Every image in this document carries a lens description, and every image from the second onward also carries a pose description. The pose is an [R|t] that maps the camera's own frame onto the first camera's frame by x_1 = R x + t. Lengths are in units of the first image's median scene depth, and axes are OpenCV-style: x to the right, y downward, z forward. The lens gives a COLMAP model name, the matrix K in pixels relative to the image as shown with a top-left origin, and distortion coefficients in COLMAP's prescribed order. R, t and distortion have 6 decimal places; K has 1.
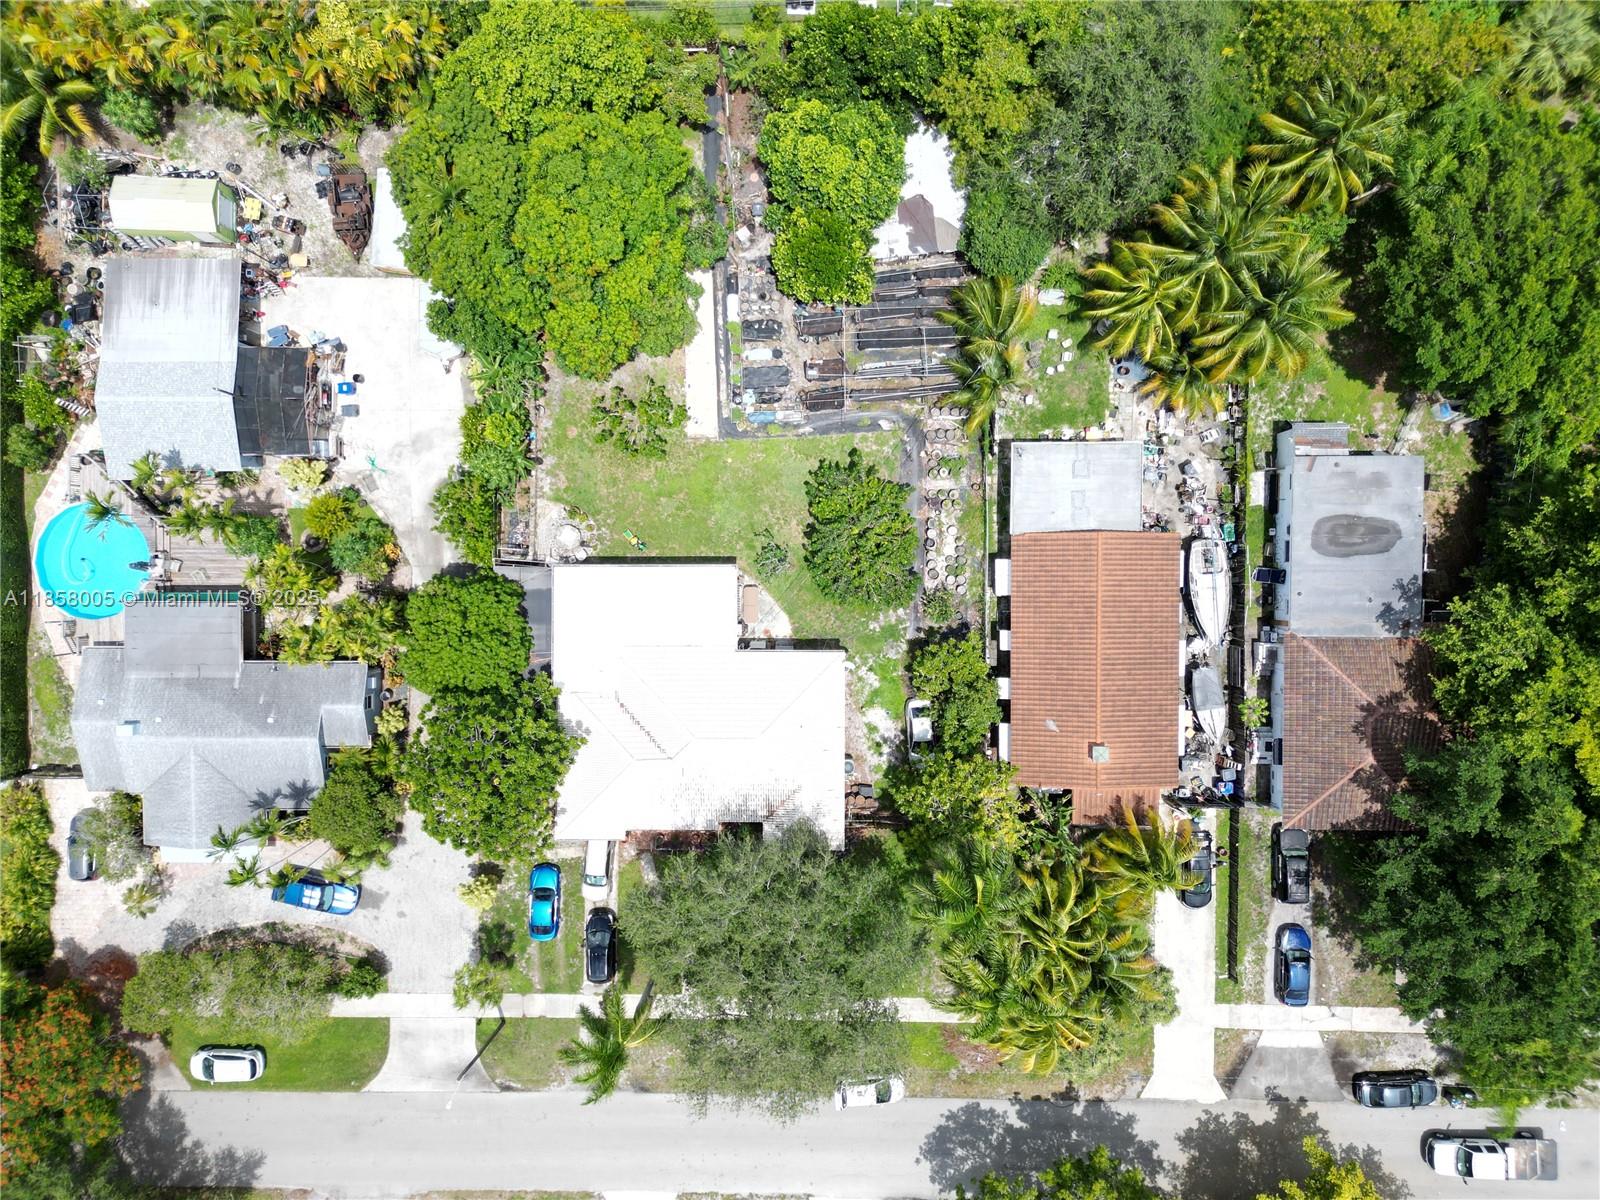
lens RADIAL K [[1127.2, 0, 793.0], [0, 1127.2, 599.8], [0, 0, 1]] dist [0.065951, -0.059869]
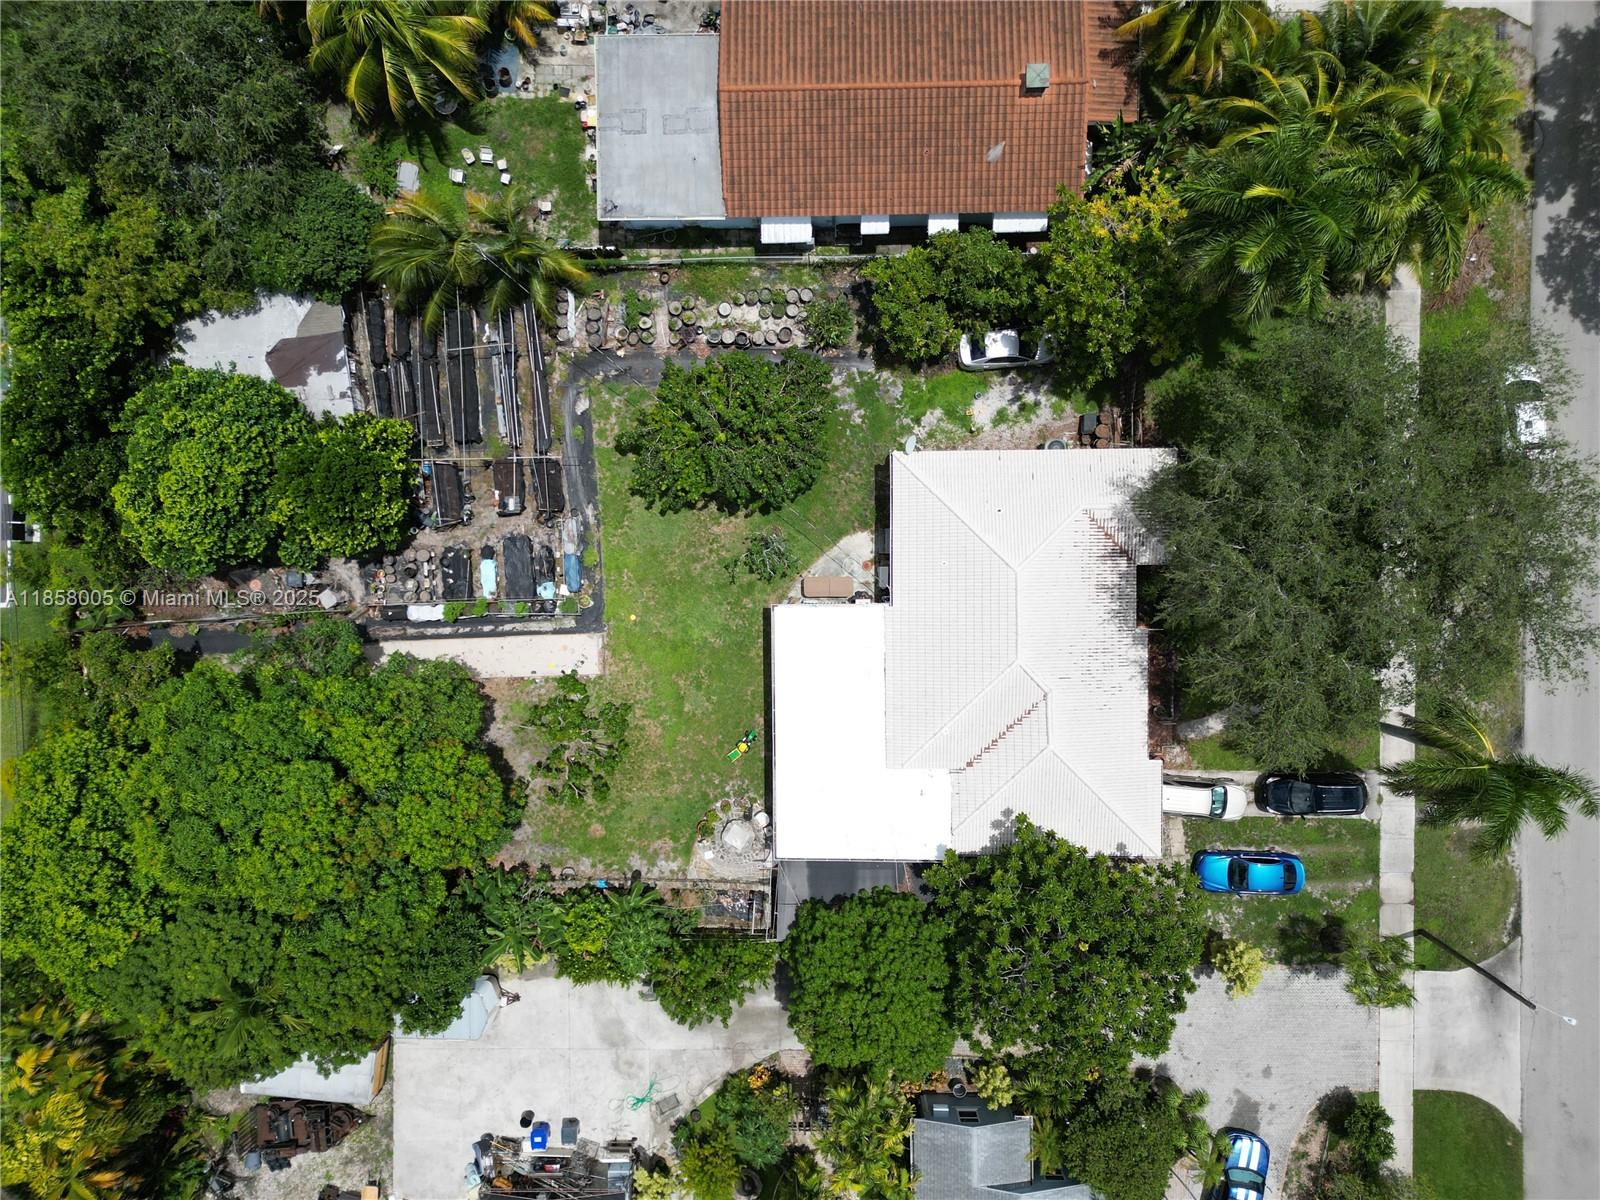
lens RADIAL K [[1127.2, 0, 793.0], [0, 1127.2, 599.8], [0, 0, 1]] dist [0.065951, -0.059869]
pose [[-0.006941, -0.999971, -0.003065, -0.044001], [0.998390, -0.006757, -0.056321, 0.022418], [0.056298, -0.003451, 0.998408, 0.274866]]
